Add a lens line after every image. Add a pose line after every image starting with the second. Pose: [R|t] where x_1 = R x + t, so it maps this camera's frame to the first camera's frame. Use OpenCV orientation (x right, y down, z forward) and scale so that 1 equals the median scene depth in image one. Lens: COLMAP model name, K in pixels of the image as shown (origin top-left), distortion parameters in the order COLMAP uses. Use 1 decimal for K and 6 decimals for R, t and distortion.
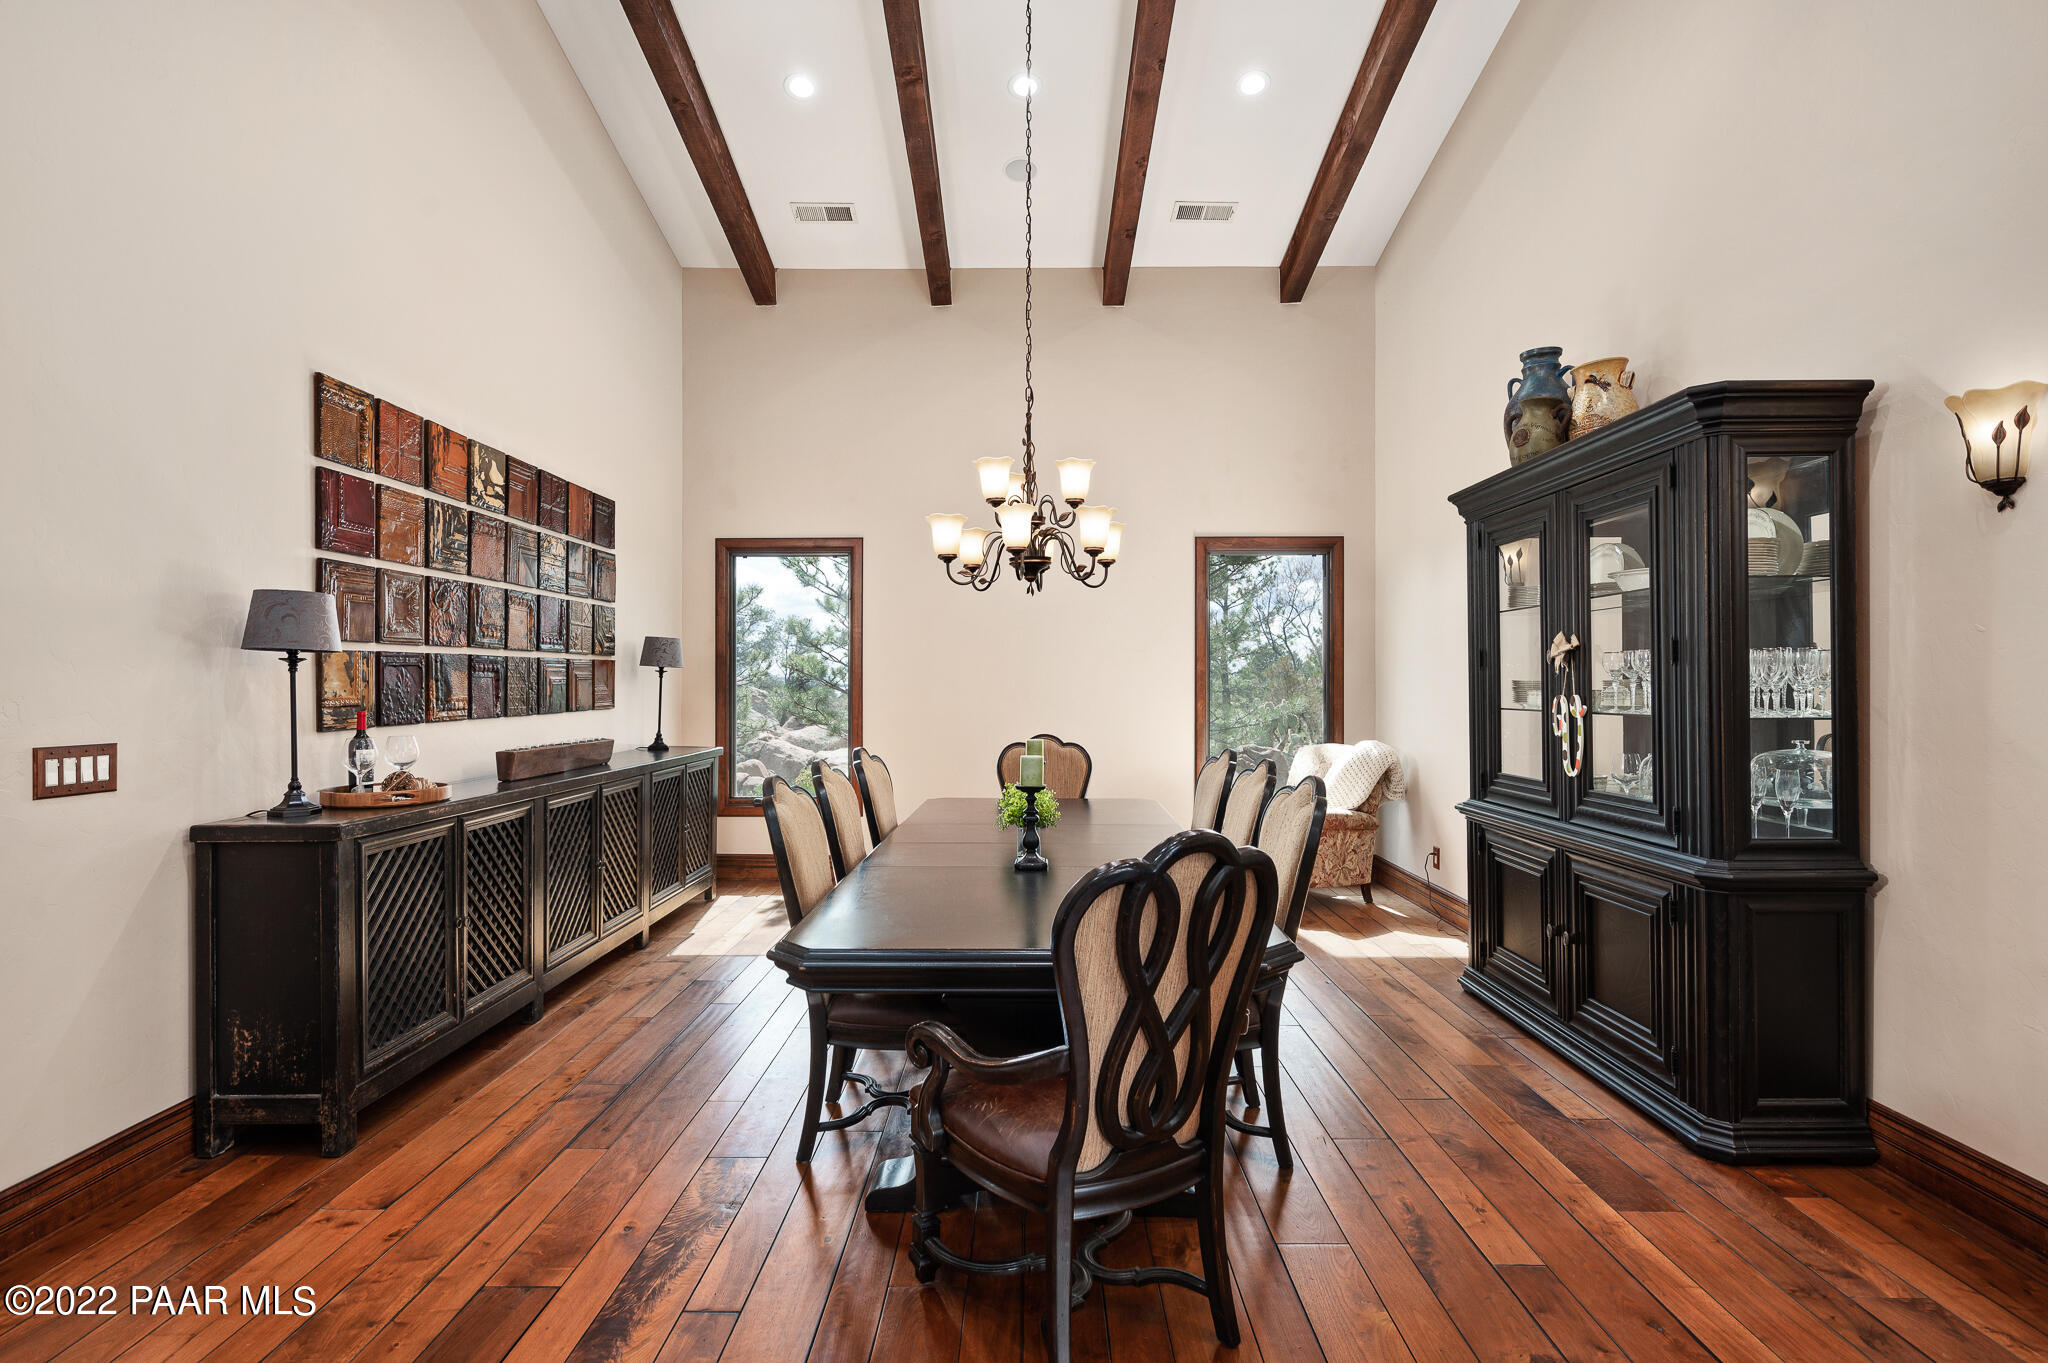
lens RADIAL K [[1005.4, 0, 1036.2], [0, 1005.4, 684.2], [0, 0, 1]] dist [-0.002475, 0.000196]
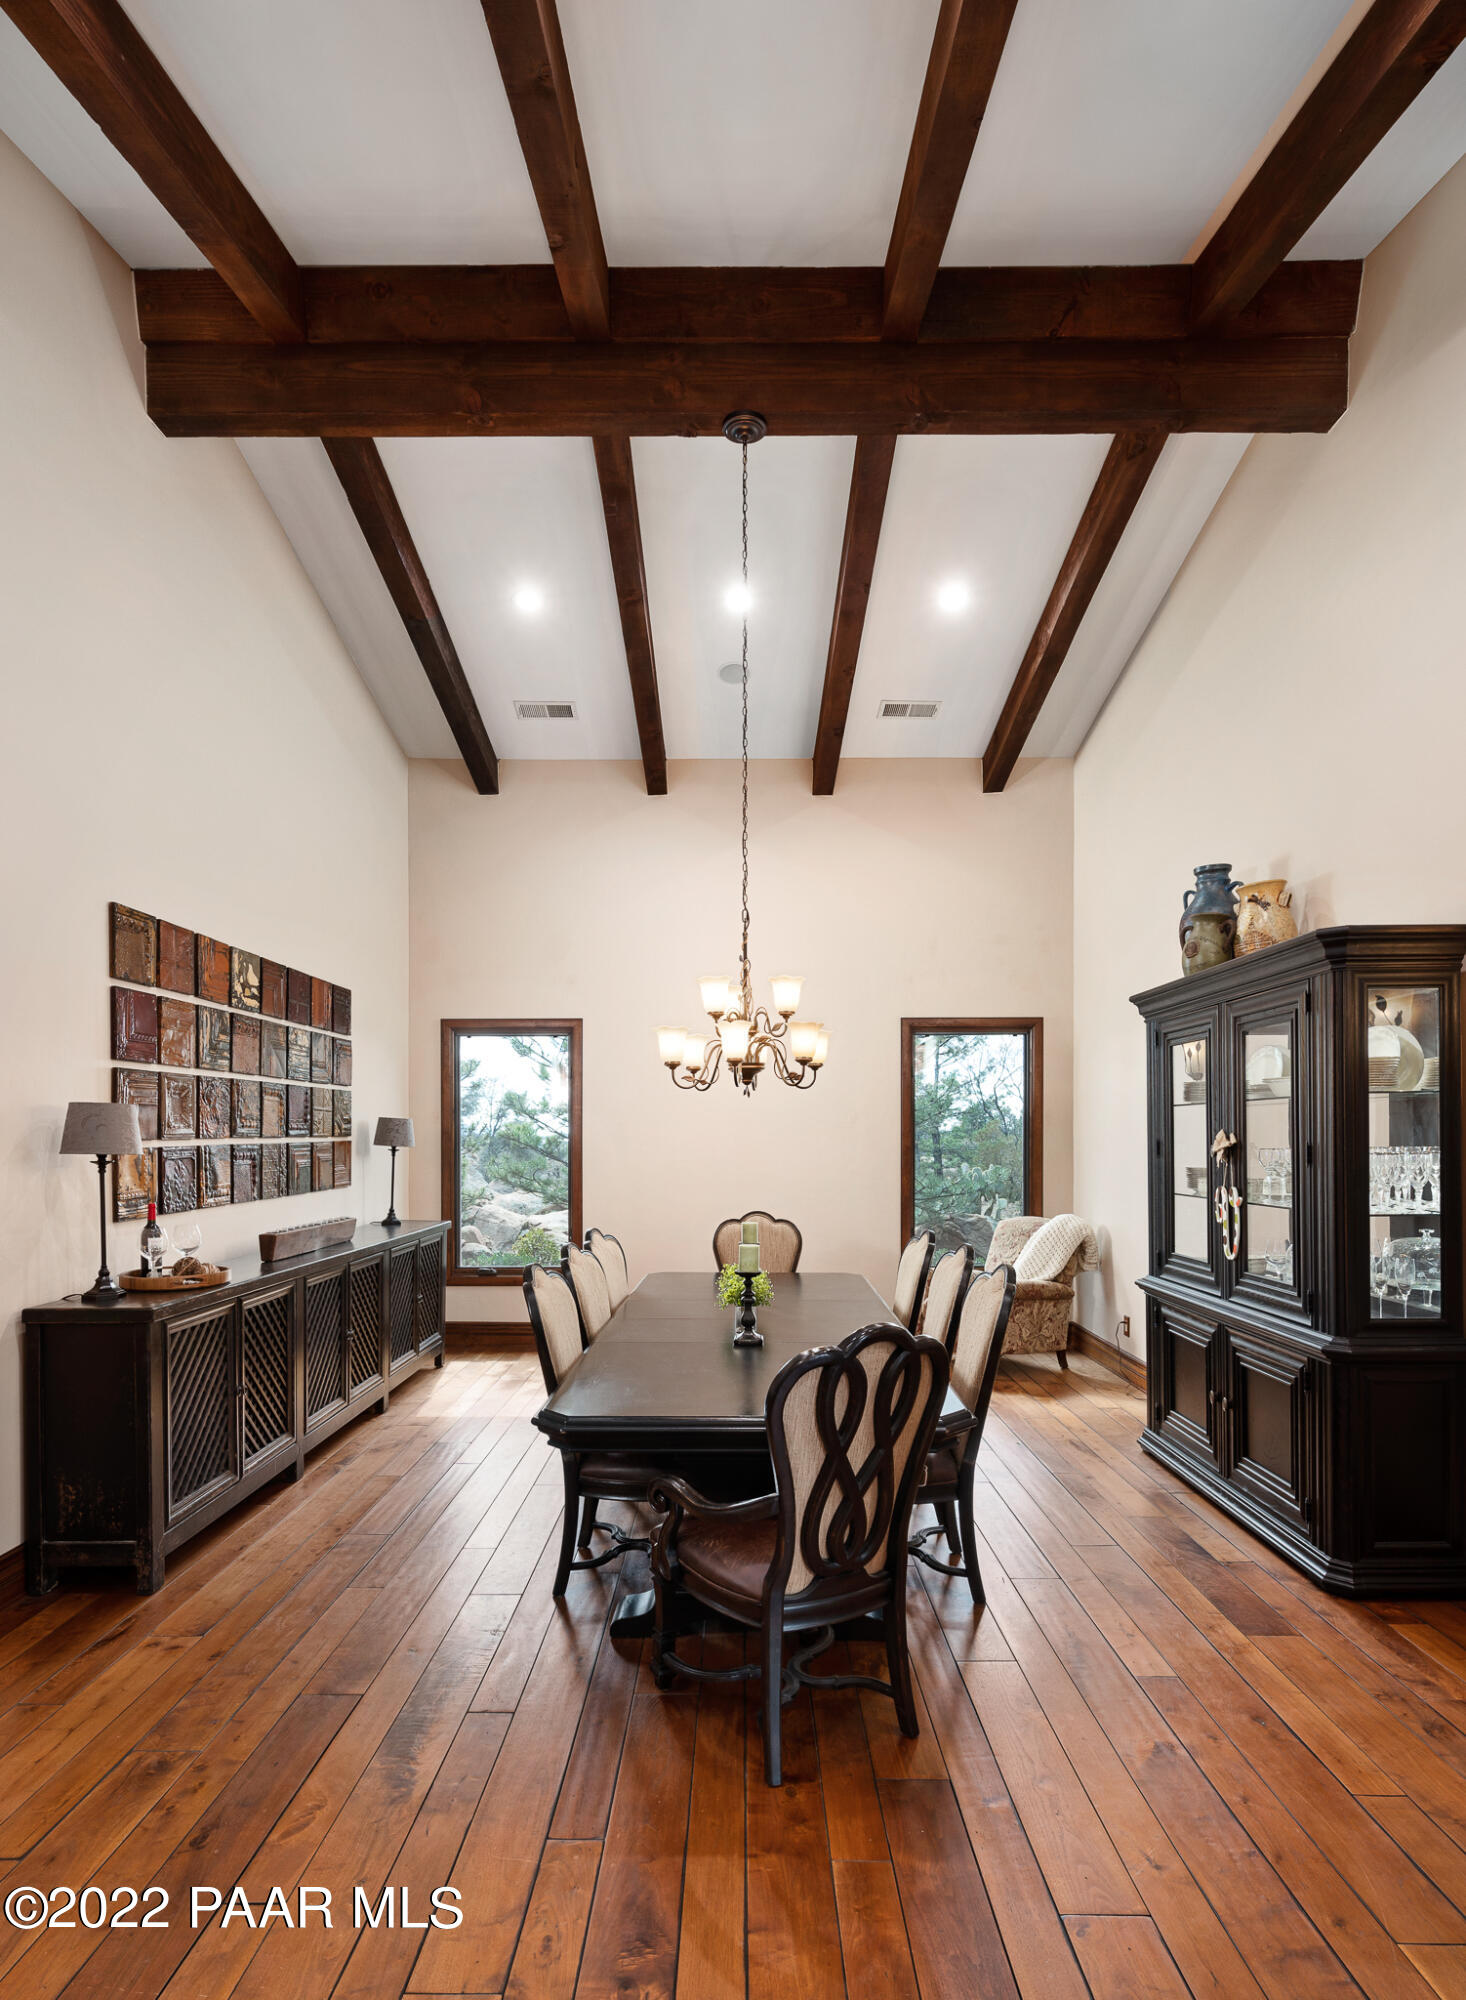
lens RADIAL K [[1545.9, 0, 724.2], [0, 1545.9, 994.0], [0, 0, 1]] dist [-0.011506, 0.002335]
pose [[0.999996, -0.000575, 0.002810, -0.036067], [0.000561, 0.999987, 0.004979, -0.215606], [-0.002813, -0.004978, 0.999984, -0.726572]]
